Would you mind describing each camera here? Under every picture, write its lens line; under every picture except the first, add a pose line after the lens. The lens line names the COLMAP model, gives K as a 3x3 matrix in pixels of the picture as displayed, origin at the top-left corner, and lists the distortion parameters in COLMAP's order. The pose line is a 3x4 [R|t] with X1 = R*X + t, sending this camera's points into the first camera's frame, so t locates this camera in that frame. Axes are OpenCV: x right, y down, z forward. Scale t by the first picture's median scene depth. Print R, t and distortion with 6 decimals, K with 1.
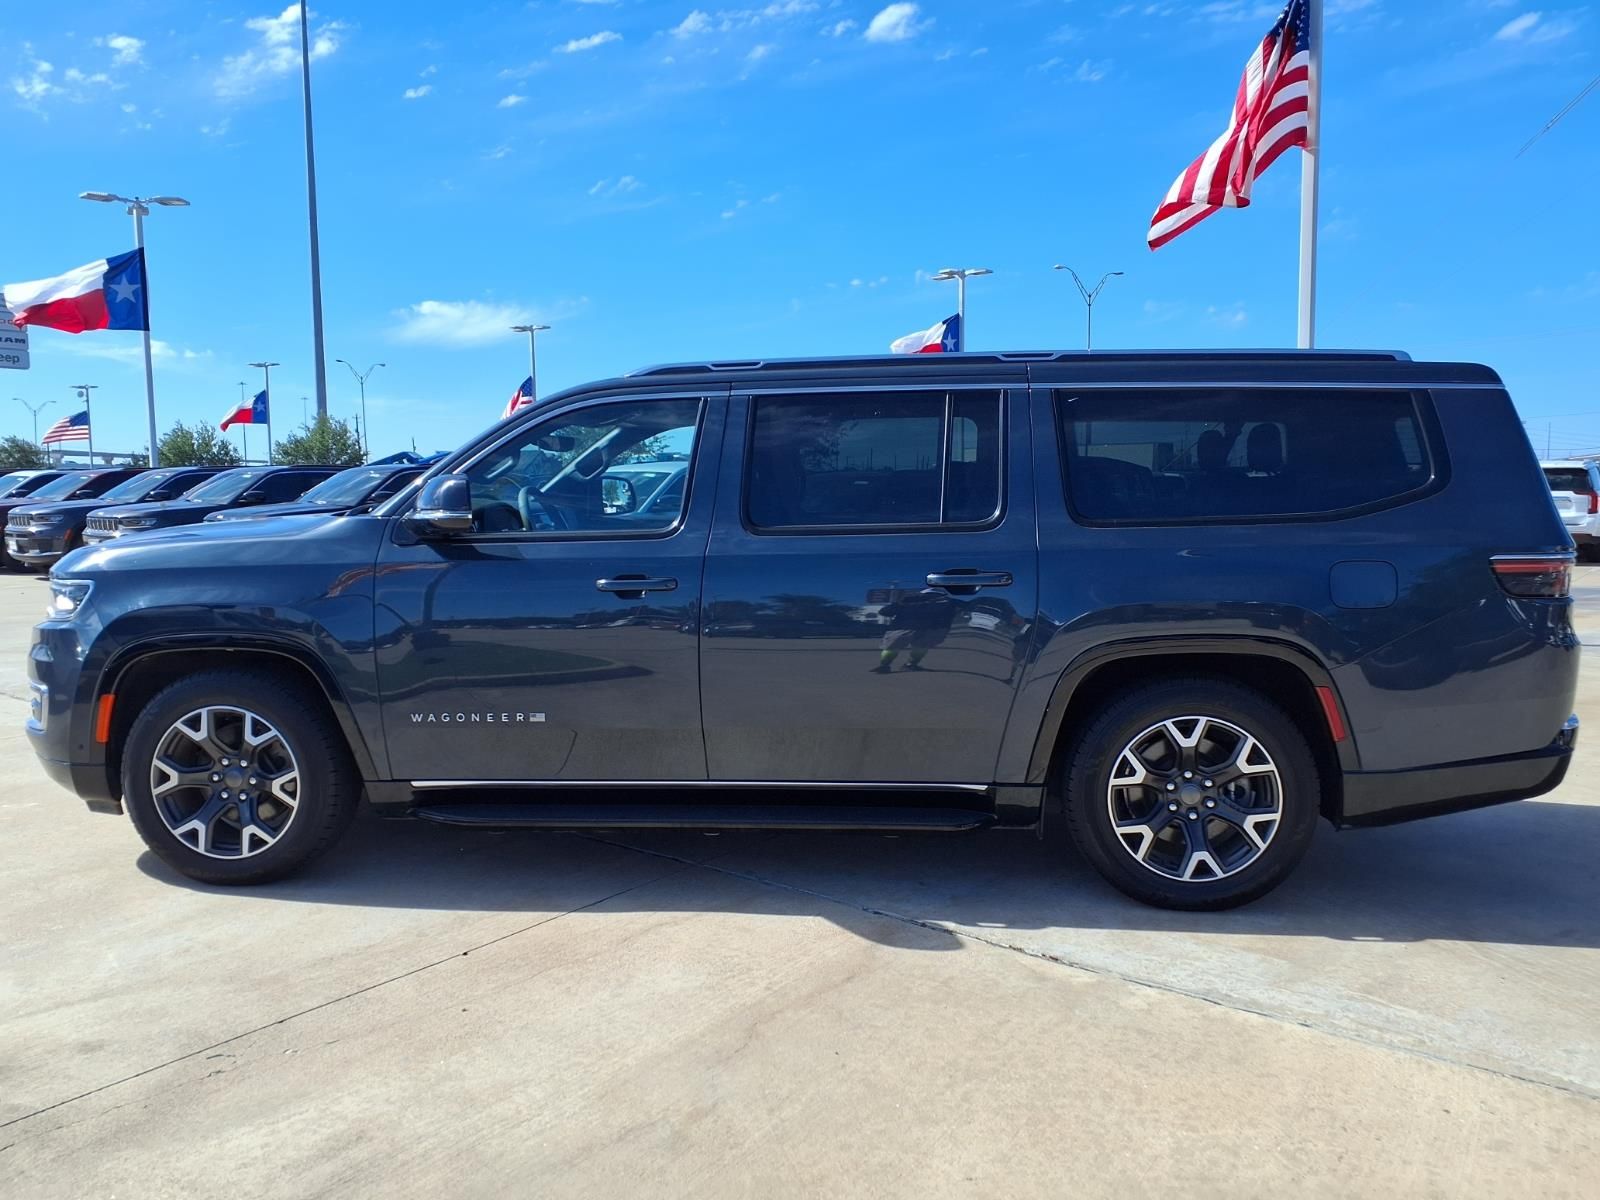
lens RADIAL K [[1328.2, 0, 796.4], [0, 1328.2, 622.0], [0, 0, 1]] dist [0.013979, 0.009598]
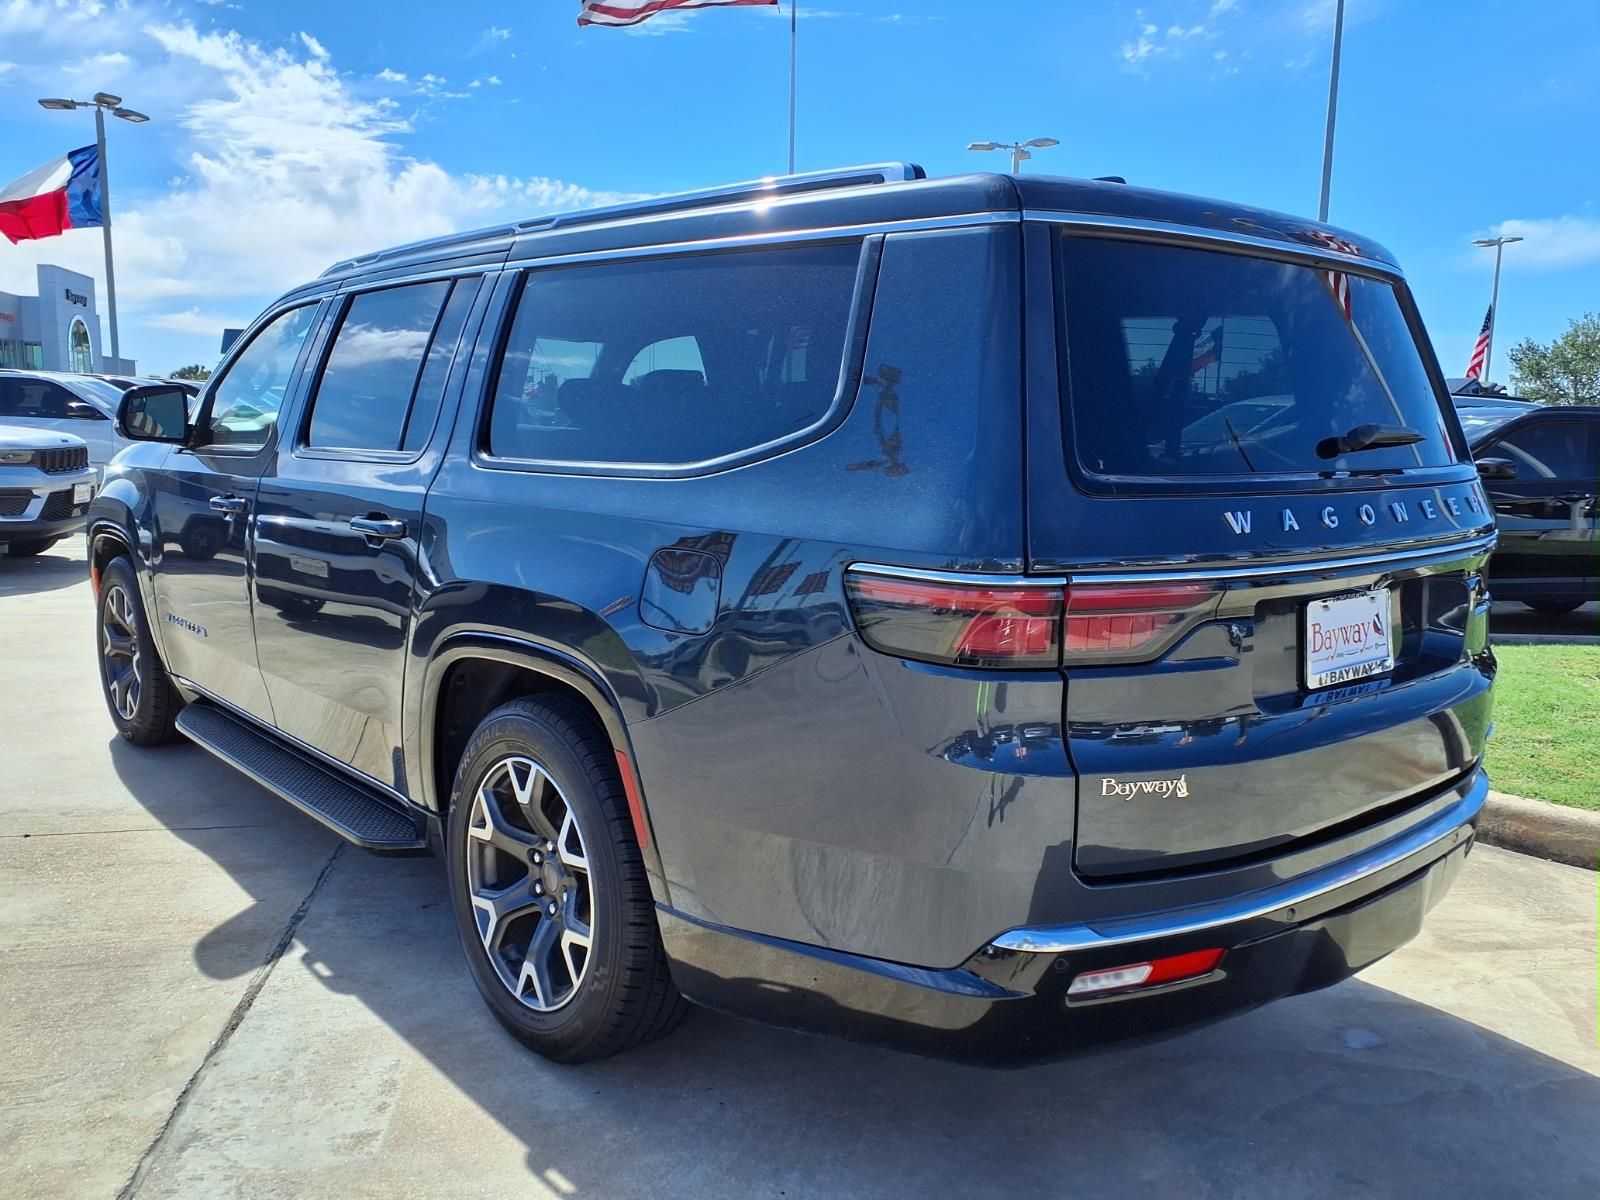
lens RADIAL K [[1328.2, 0, 796.4], [0, 1328.2, 622.0], [0, 0, 1]] dist [0.013979, 0.009598]
pose [[0.719467, 0.131674, -0.681931, 0.154356], [-0.100505, 0.991267, 0.085367, -0.012379], [0.687216, 0.007118, 0.726418, 0.112655]]
